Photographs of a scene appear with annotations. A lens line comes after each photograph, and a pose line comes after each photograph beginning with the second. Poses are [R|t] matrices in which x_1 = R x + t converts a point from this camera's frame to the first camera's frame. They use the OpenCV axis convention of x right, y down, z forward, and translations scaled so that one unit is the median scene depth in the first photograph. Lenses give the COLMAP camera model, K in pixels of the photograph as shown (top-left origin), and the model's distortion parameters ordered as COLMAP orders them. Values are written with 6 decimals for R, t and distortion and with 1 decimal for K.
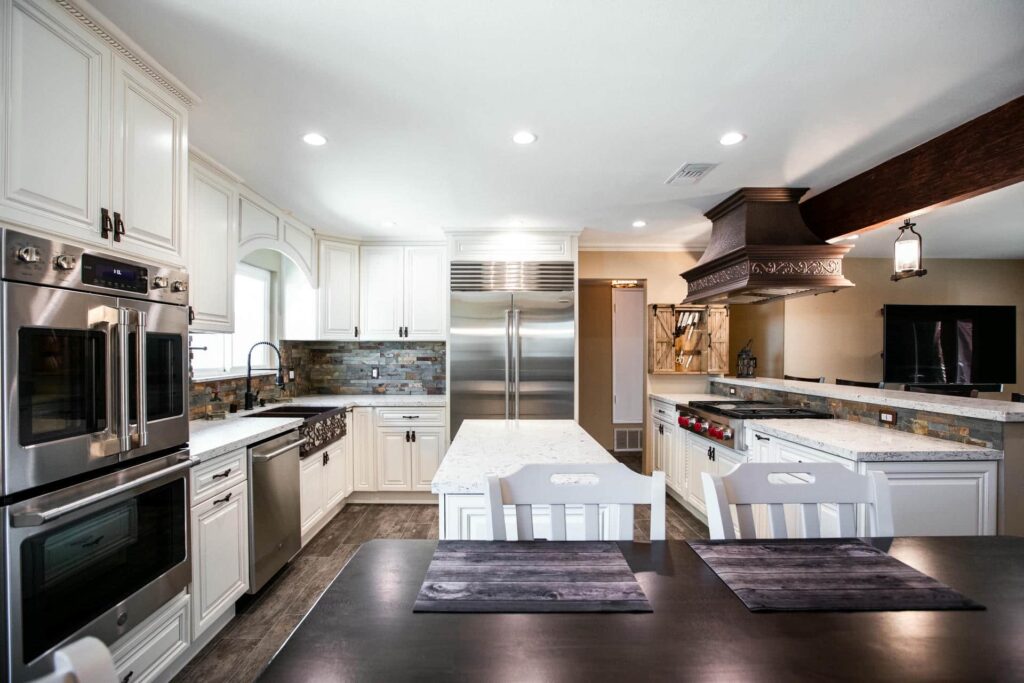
lens RADIAL K [[482.3, 0, 504.5], [0, 482.3, 340.6], [0, 0, 1]] dist [-0.049502, 0.017644]
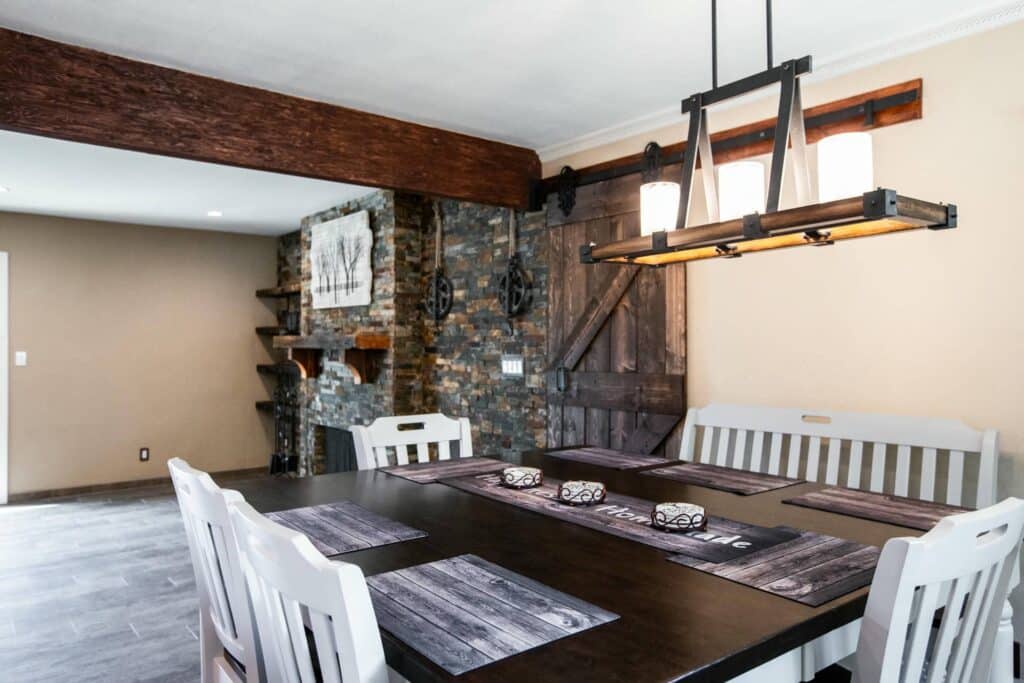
lens RADIAL K [[709.1, 0, 514.0], [0, 709.1, 341.9], [0, 0, 1]] dist [-0.001873, 0.001335]
pose [[-0.620647, -0.000944, 0.784089, -0.220995], [-0.018440, 0.999740, -0.013392, 0.011406], [-0.783873, -0.022771, -0.620504, 0.391235]]
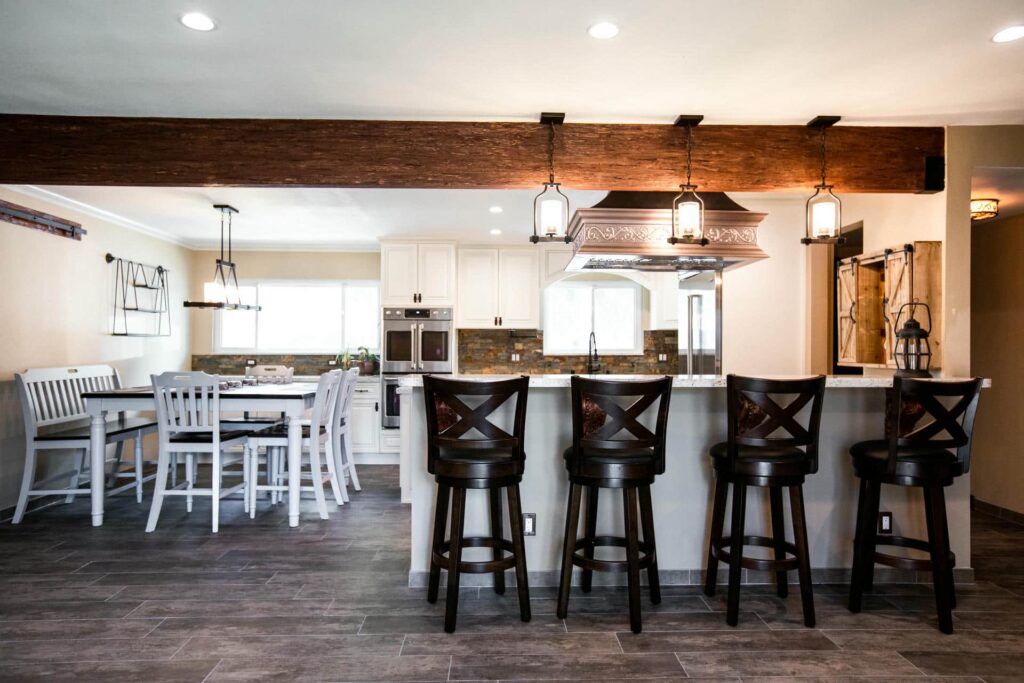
lens RADIAL K [[645.3, 0, 508.5], [0, 645.3, 338.0], [0, 0, 1]] dist [-0.045905, 0.046228]
pose [[0.010346, -0.015491, -0.999826, 1.343512], [0.019703, 0.999689, -0.015285, 0.039708], [0.999752, -0.019541, 0.010648, 0.599277]]
